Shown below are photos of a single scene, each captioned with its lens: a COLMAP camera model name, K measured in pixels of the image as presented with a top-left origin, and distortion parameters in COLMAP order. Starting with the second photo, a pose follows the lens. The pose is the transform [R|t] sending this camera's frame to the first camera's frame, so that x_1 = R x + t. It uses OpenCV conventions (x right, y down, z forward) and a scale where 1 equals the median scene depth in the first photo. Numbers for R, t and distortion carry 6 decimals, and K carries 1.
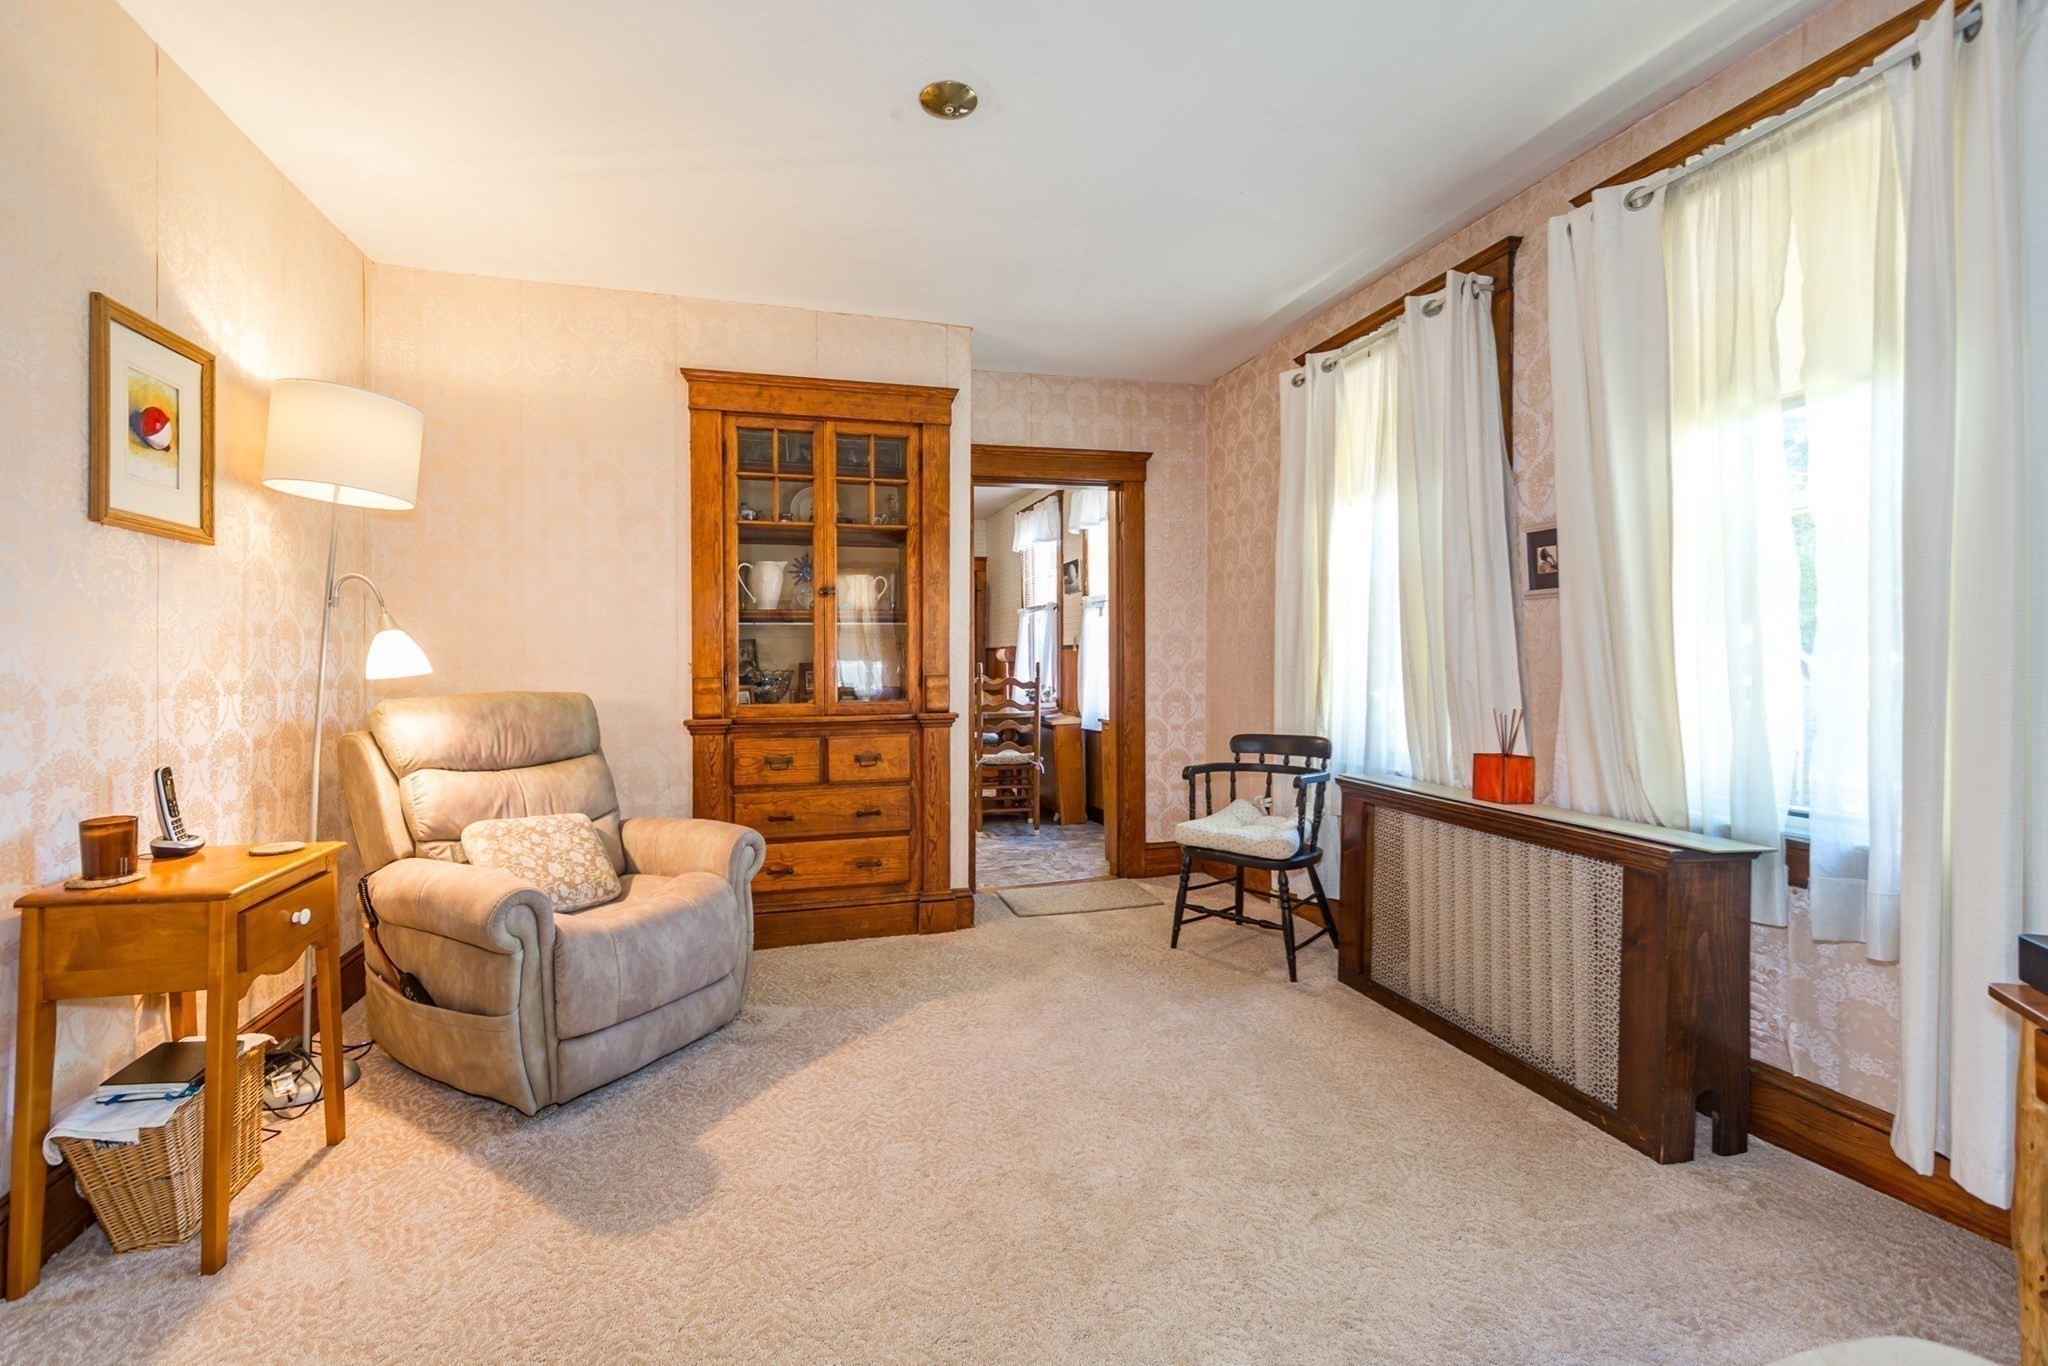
lens RADIAL K [[842.6, 0, 993.3], [0, 842.6, 648.4], [0, 0, 1]] dist [0.002806, 0.000254]
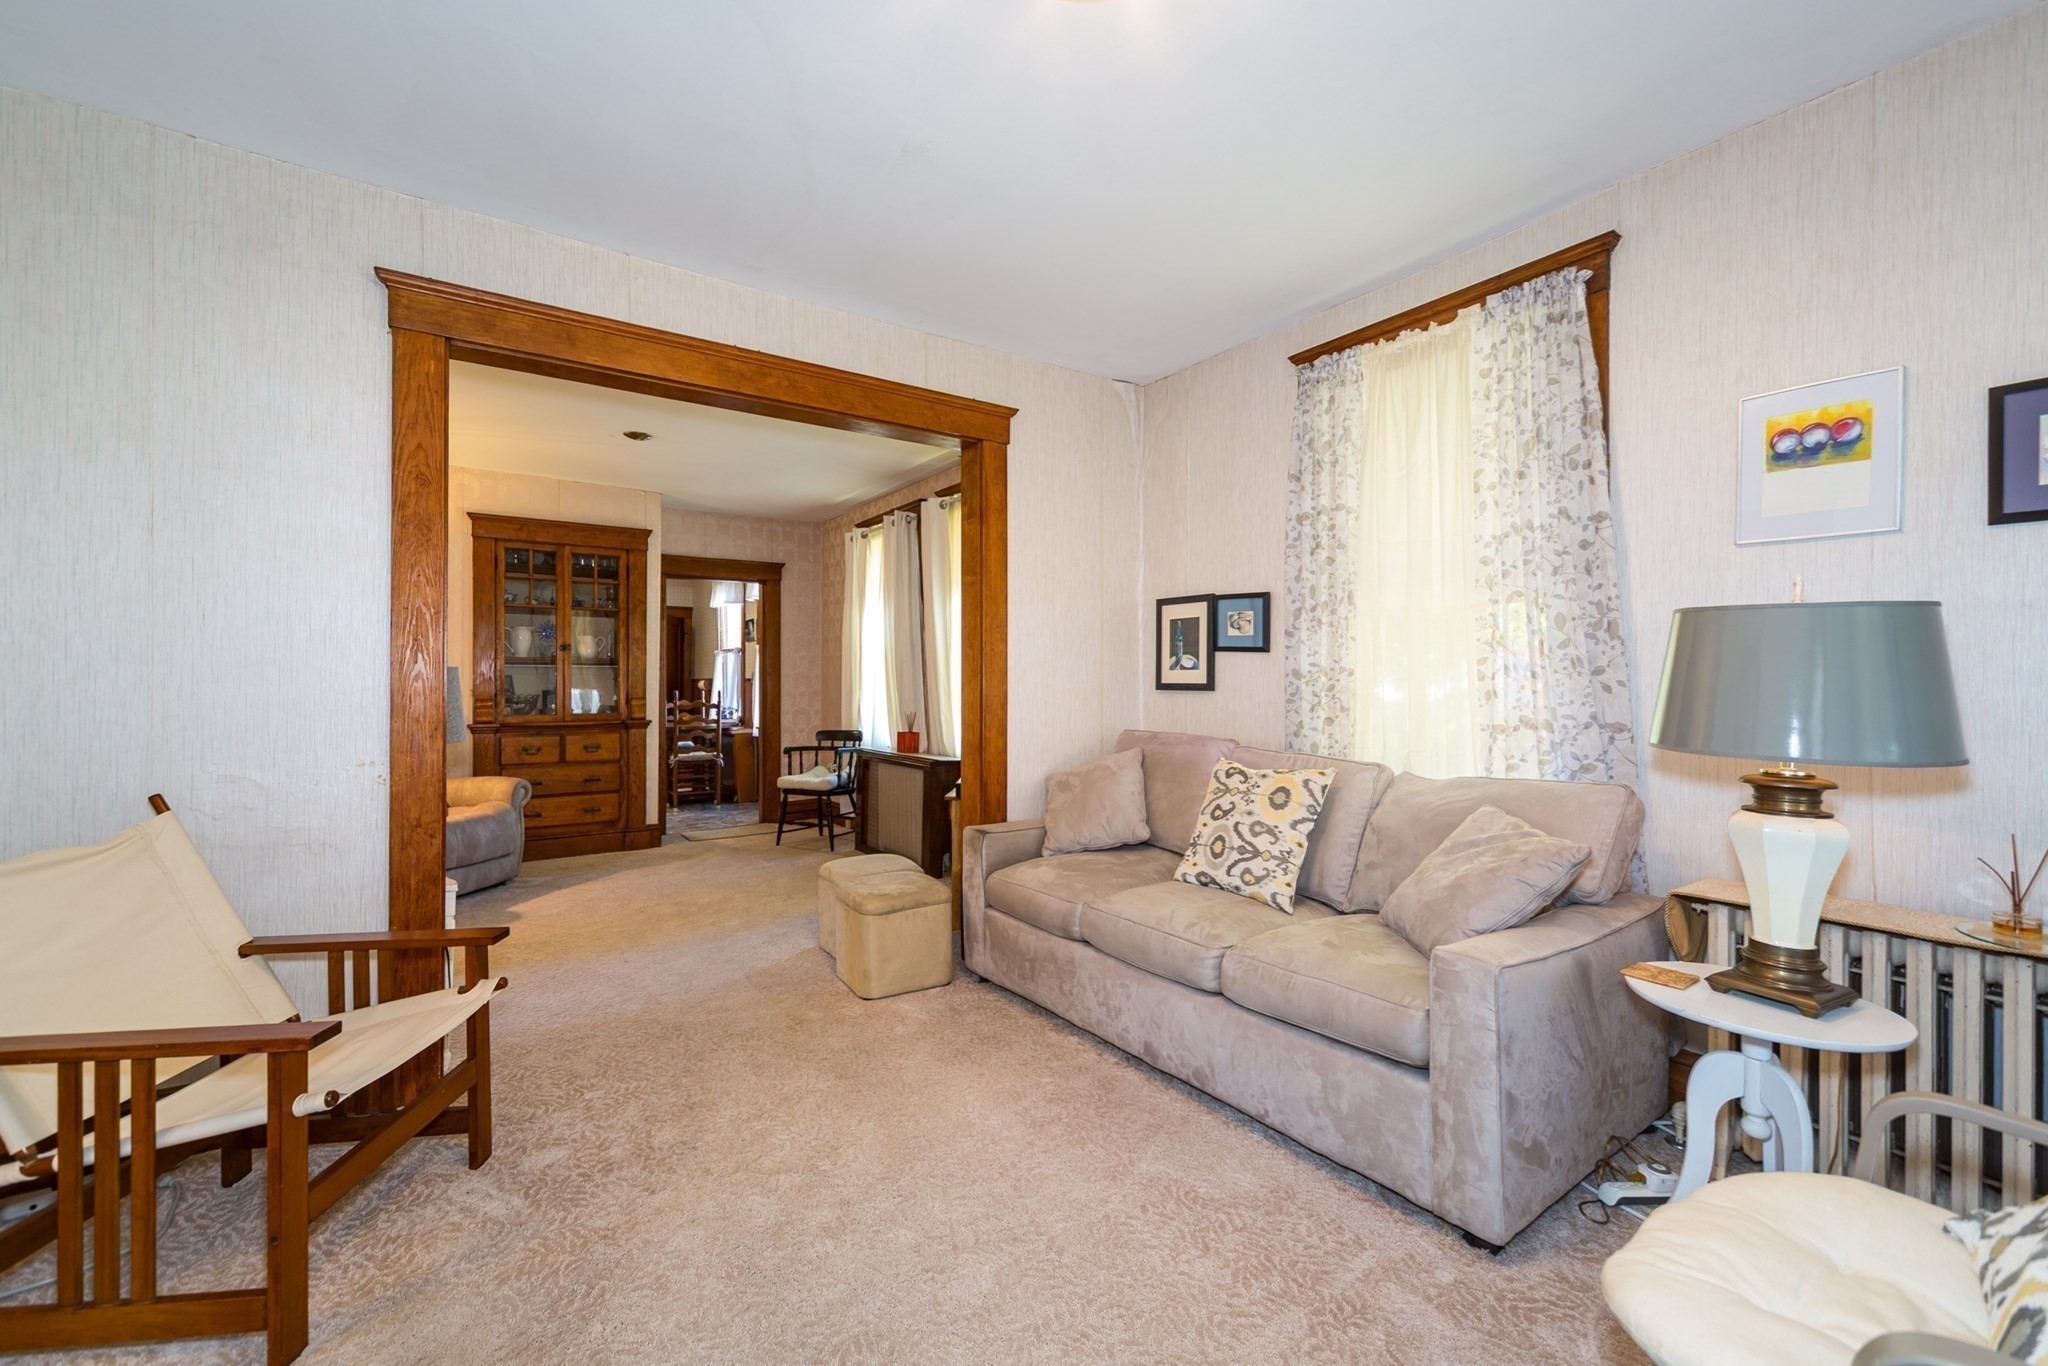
lens RADIAL K [[842.6, 0, 1033.1], [0, 842.6, 683.8], [0, 0, 1]] dist [0.002806, 0.000254]
pose [[0.940454, 0.006940, 0.339850, 0.104074], [-0.009570, 0.999936, 0.006063, -0.013887], [-0.339787, -0.008954, 0.940460, -0.862147]]
